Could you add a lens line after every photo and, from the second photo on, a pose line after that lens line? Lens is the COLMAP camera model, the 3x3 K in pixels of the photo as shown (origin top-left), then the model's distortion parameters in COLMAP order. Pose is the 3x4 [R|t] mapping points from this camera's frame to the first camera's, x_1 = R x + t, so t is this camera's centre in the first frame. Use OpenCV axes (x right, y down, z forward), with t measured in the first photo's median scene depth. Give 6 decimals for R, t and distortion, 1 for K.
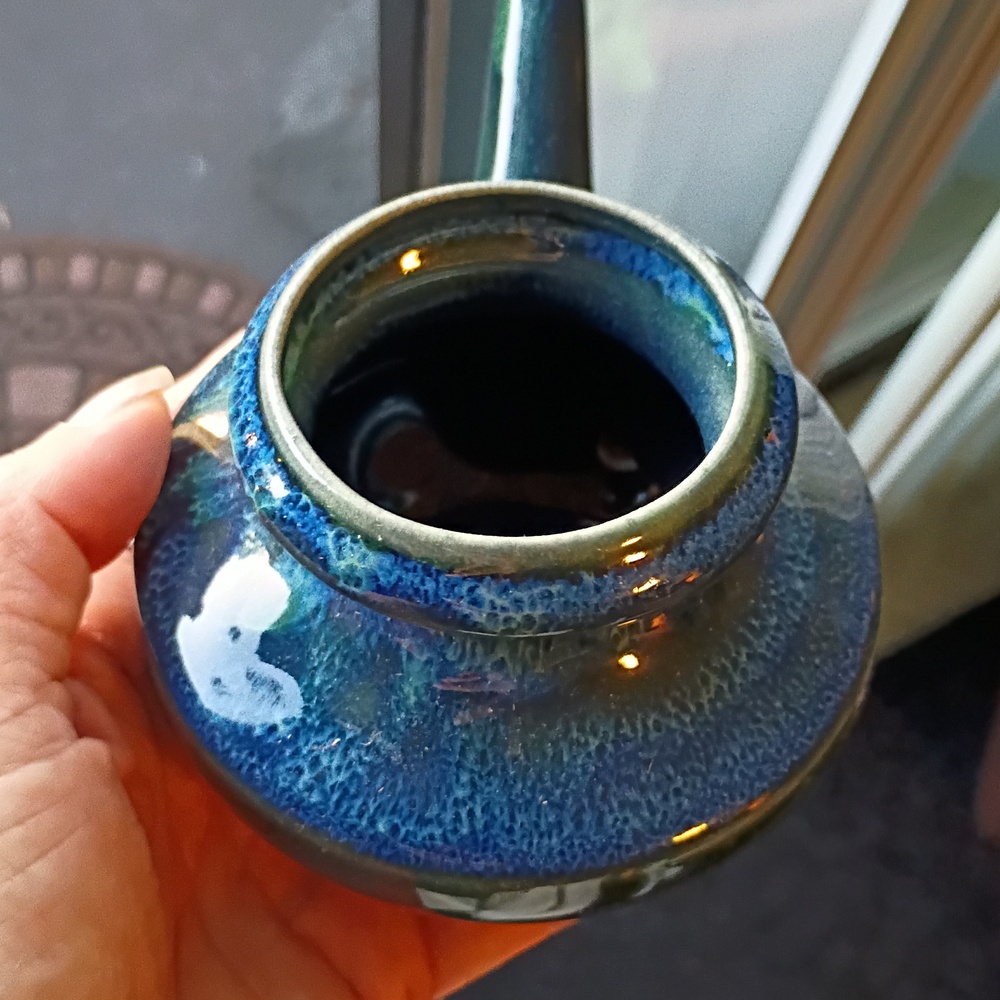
lens RADIAL K [[1915.7, 0, 499.9], [0, 1915.7, 498.8], [0, 0, 1]] dist [-0.174165, 0.000000]
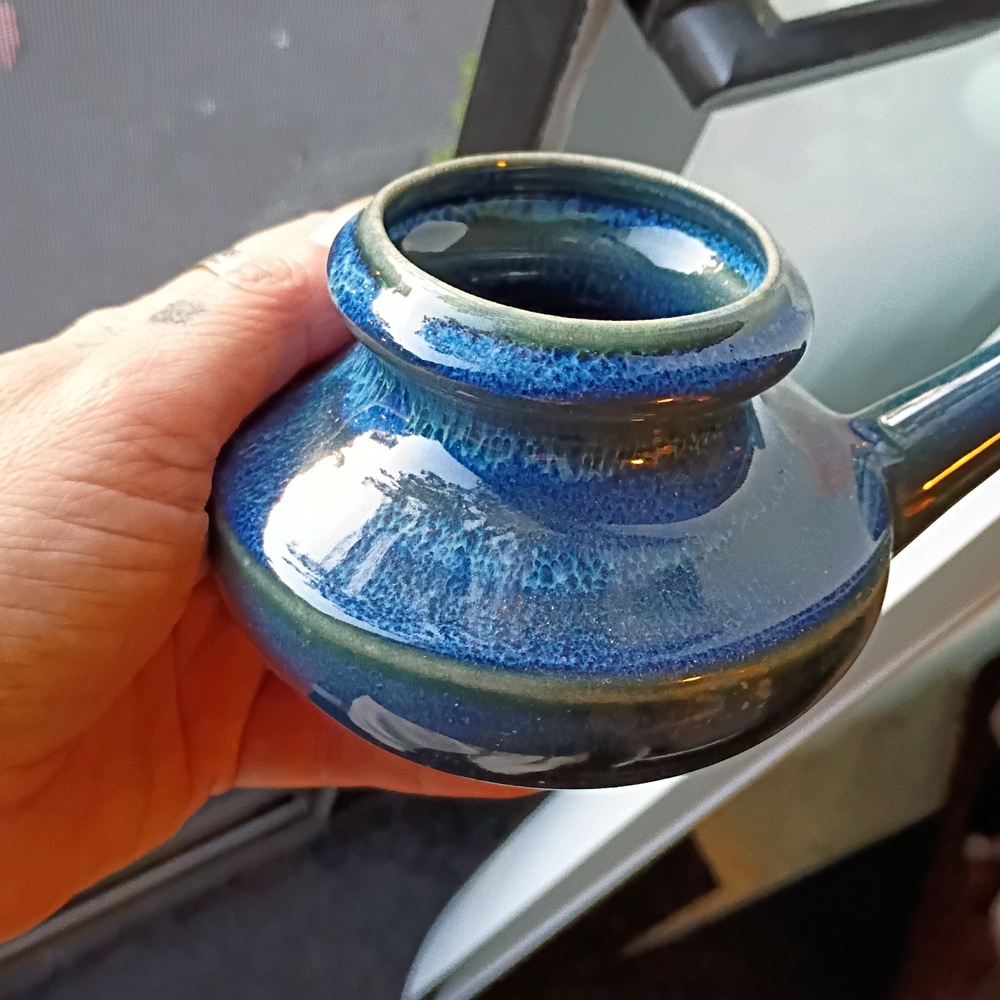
lens RADIAL K [[1915.7, 0, 499.3], [0, 1915.7, 500.6], [0, 0, 1]] dist [-0.174165, 0.000000]
pose [[0.249930, 0.385451, -0.888236, 1.109361], [-0.820955, 0.570749, 0.016678, 0.033747], [0.513388, 0.725033, 0.459085, 0.533959]]
